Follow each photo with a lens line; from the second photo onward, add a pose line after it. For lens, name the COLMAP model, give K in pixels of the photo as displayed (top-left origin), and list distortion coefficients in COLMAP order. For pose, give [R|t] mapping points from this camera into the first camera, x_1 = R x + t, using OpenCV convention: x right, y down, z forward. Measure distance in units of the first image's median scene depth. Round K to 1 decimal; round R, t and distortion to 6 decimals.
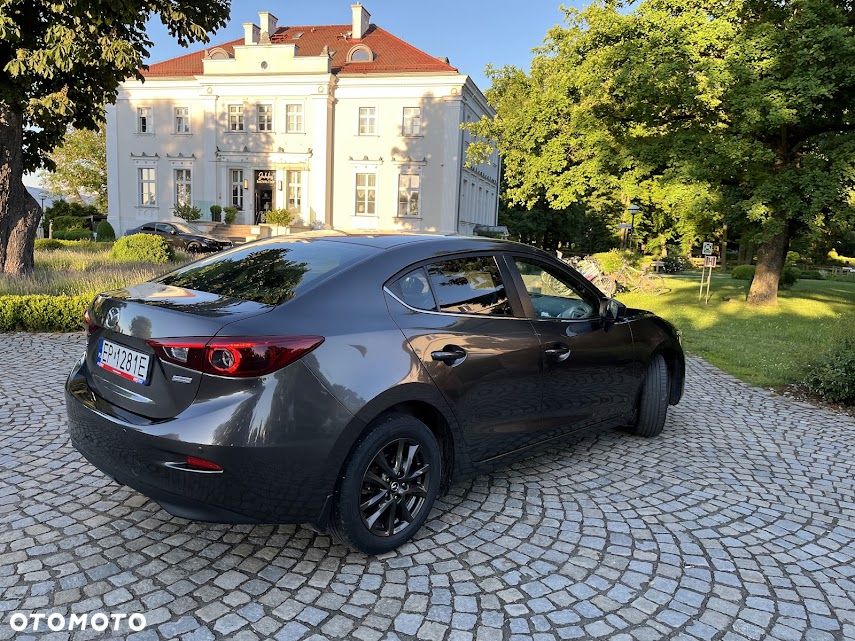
lens RADIAL K [[646.8, 0, 423.7], [0, 646.8, 327.2], [0, 0, 1]] dist [0.067619, -0.092981]
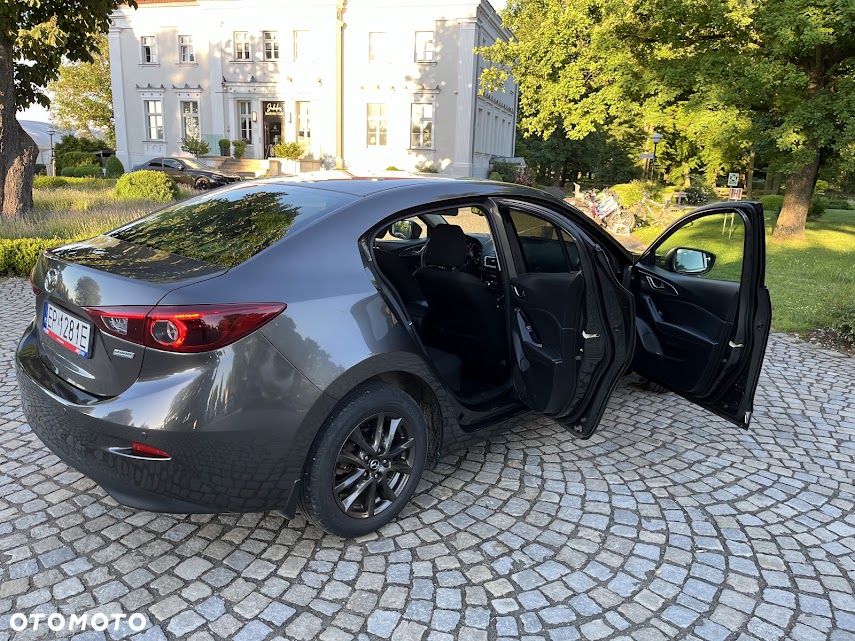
lens RADIAL K [[646.8, 0, 423.1], [0, 646.8, 321.0], [0, 0, 1]] dist [0.067619, -0.092981]
pose [[0.999614, -0.004494, -0.027428, 0.006656], [0.006990, 0.995769, 0.091623, -0.004912], [0.026900, -0.091779, 0.995416, 0.016480]]
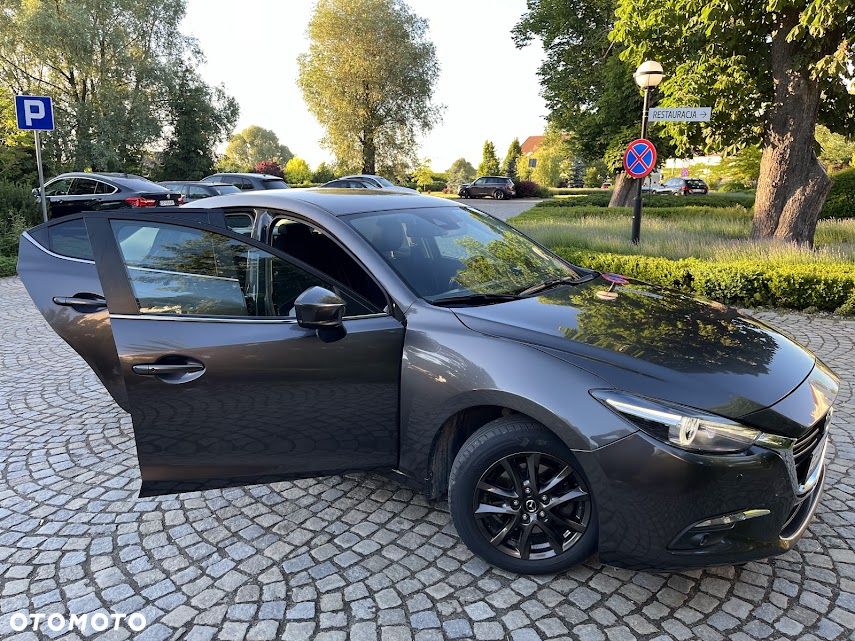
lens RADIAL K [[646.8, 0, 423.0], [0, 646.8, 326.2], [0, 0, 1]] dist [0.067619, -0.092981]
pose [[0.094588, 0.174999, -0.980015, 0.191160], [-0.138607, 0.977155, 0.161111, -0.023149], [0.985820, 0.120598, 0.116683, 0.195921]]
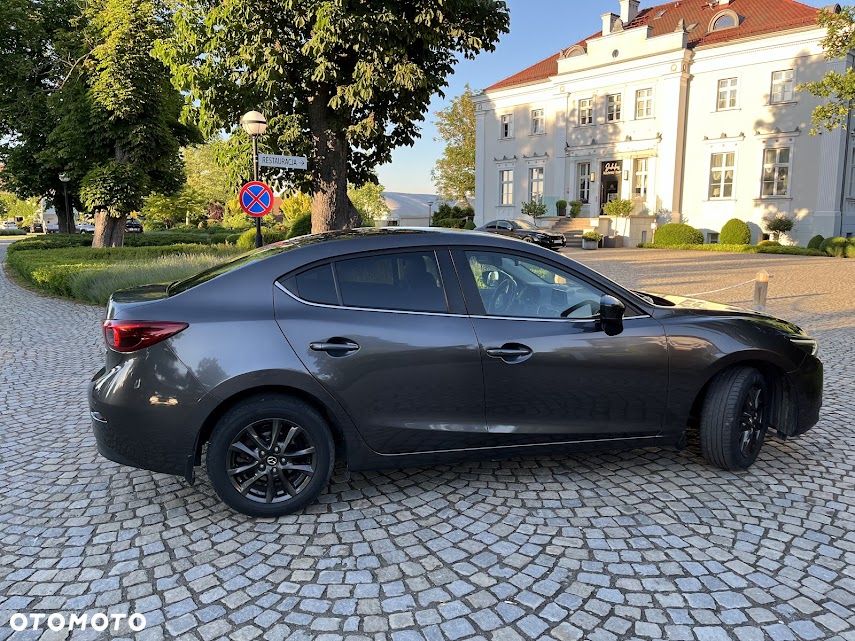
lens RADIAL K [[646.8, 0, 422.2], [0, 646.8, 326.1], [0, 0, 1]] dist [0.067619, -0.092981]
pose [[0.836741, 0.041787, -0.546002, 0.106140], [-0.036135, 0.999124, 0.021089, -0.002689], [0.546405, 0.002084, 0.837518, 0.027506]]
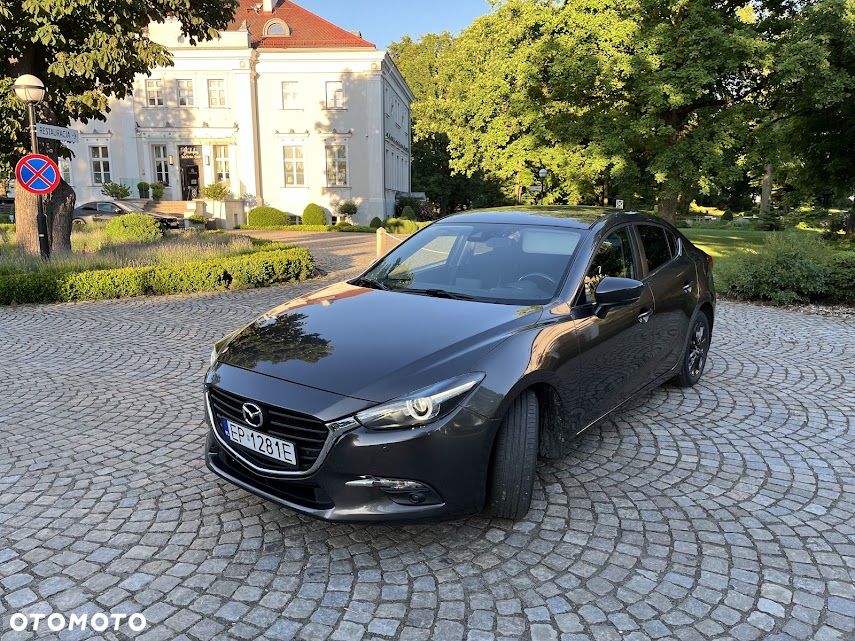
lens RADIAL K [[646.8, 0, 431.7], [0, 646.8, 326.2], [0, 0, 1]] dist [0.067619, -0.092981]
pose [[0.981999, -0.075318, 0.173218, -0.115406], [0.066616, 0.996233, 0.055525, 0.011896], [-0.176748, -0.042986, 0.983317, -0.123626]]
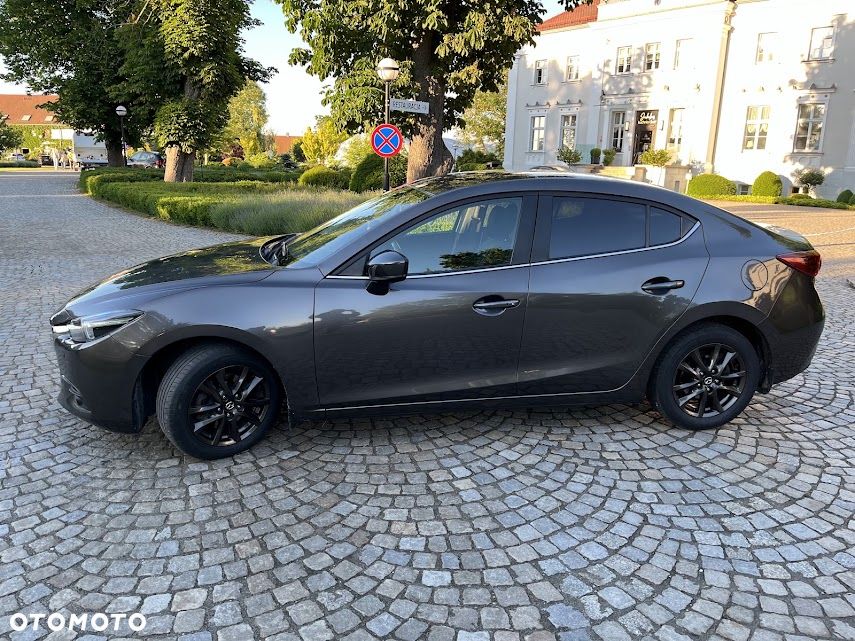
lens RADIAL K [[646.8, 0, 422.2], [0, 646.8, 323.0], [0, 0, 1]] dist [0.067619, -0.092981]
pose [[0.842331, 0.105494, -0.528535, 0.050332], [-0.063077, 0.993213, 0.097716, 0.013472], [0.535256, -0.048971, 0.843269, -0.086422]]
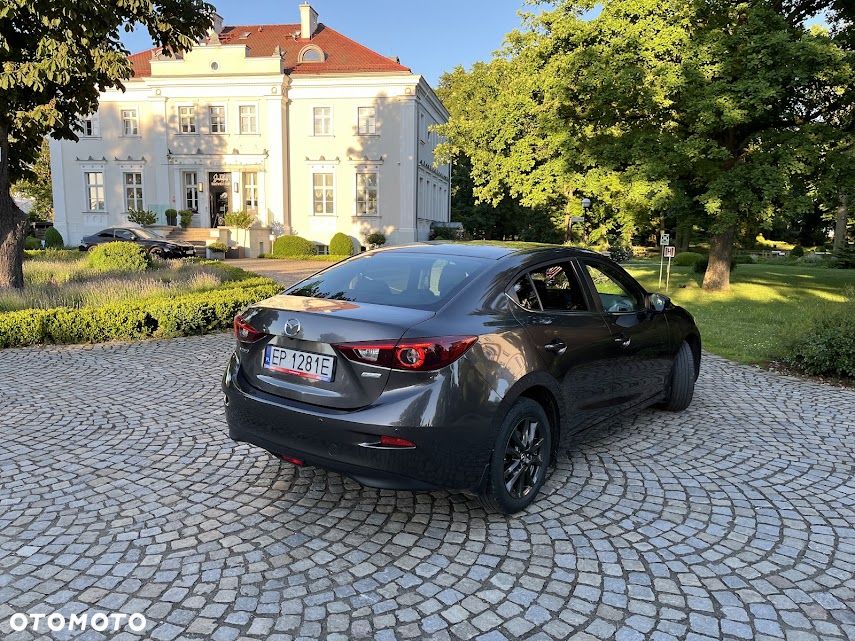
lens RADIAL K [[646.8, 0, 422.9], [0, 646.8, 327.3], [0, 0, 1]] dist [0.067619, -0.092981]
pose [[0.995755, -0.041243, 0.082284, -0.043722], [0.040689, 0.999137, 0.008395, -0.001839], [-0.082559, -0.005011, 0.996574, -0.025551]]
